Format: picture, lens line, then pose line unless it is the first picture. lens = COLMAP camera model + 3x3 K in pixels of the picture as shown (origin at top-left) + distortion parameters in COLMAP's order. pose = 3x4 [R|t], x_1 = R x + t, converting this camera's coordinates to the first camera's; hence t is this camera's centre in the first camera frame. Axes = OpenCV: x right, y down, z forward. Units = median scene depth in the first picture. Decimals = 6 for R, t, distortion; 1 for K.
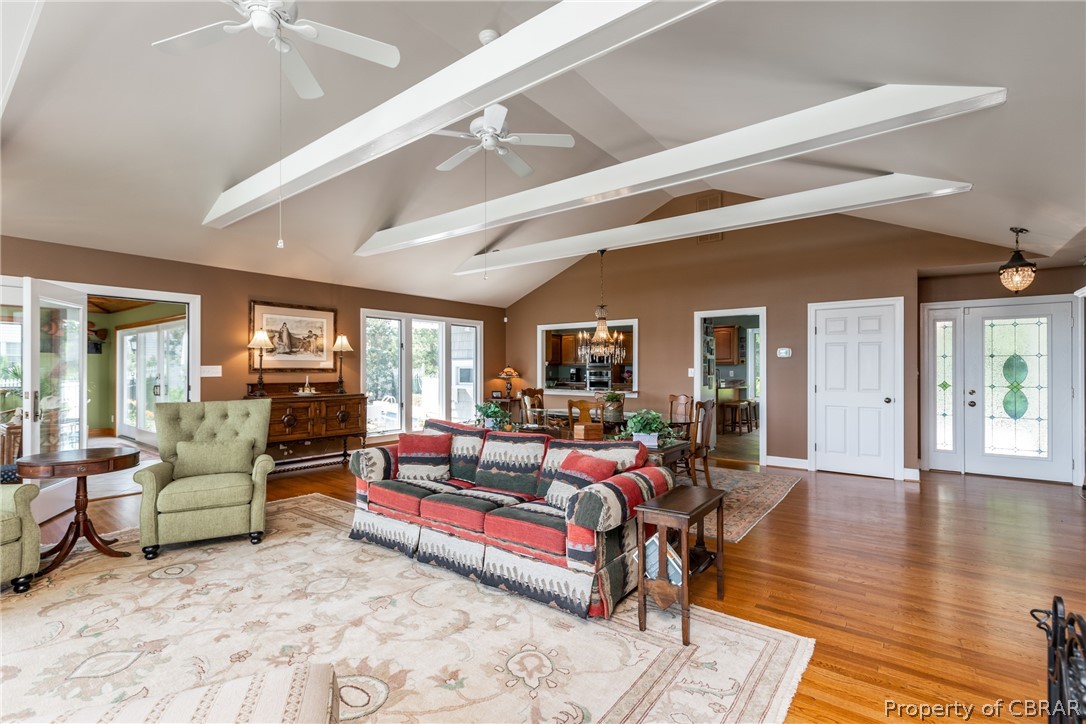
lens RADIAL K [[493.8, 0, 546.1], [0, 493.8, 365.3], [0, 0, 1]] dist [0.005375, -0.000064]
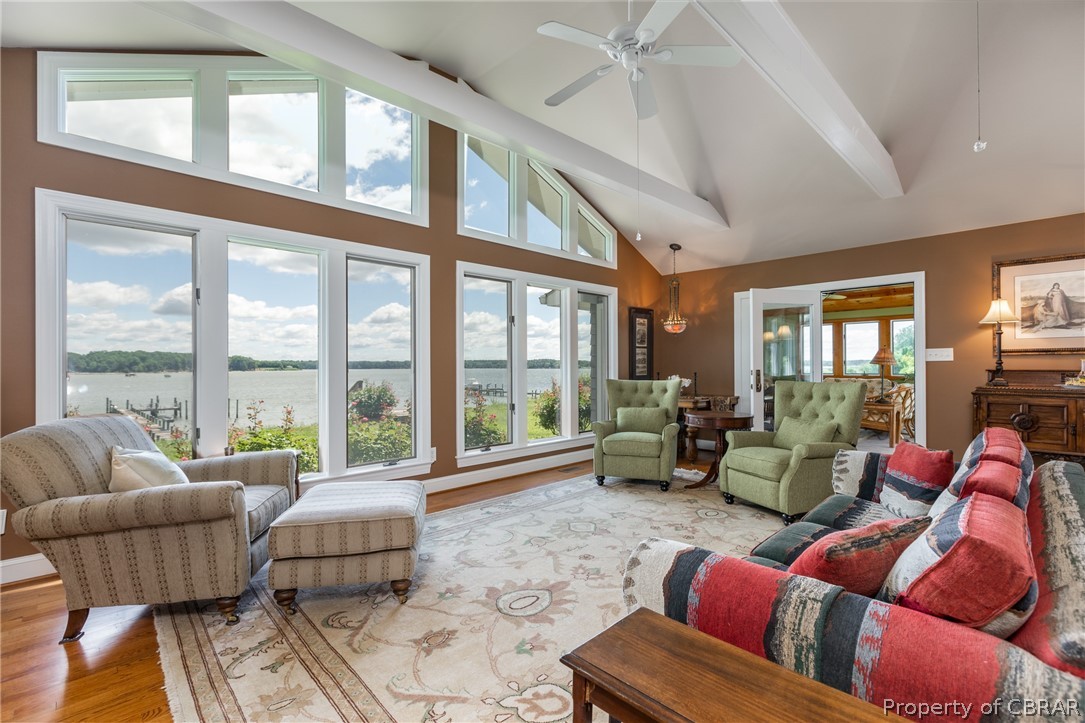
lens RADIAL K [[493.4, 0, 545.5], [0, 493.4, 364.3], [0, 0, 1]] dist [0.005375, -0.000064]
pose [[-0.153483, -0.003474, -0.988145, 0.371396], [0.009801, 0.999939, -0.005038, 0.033102], [0.988103, -0.010458, -0.153440, 0.556497]]
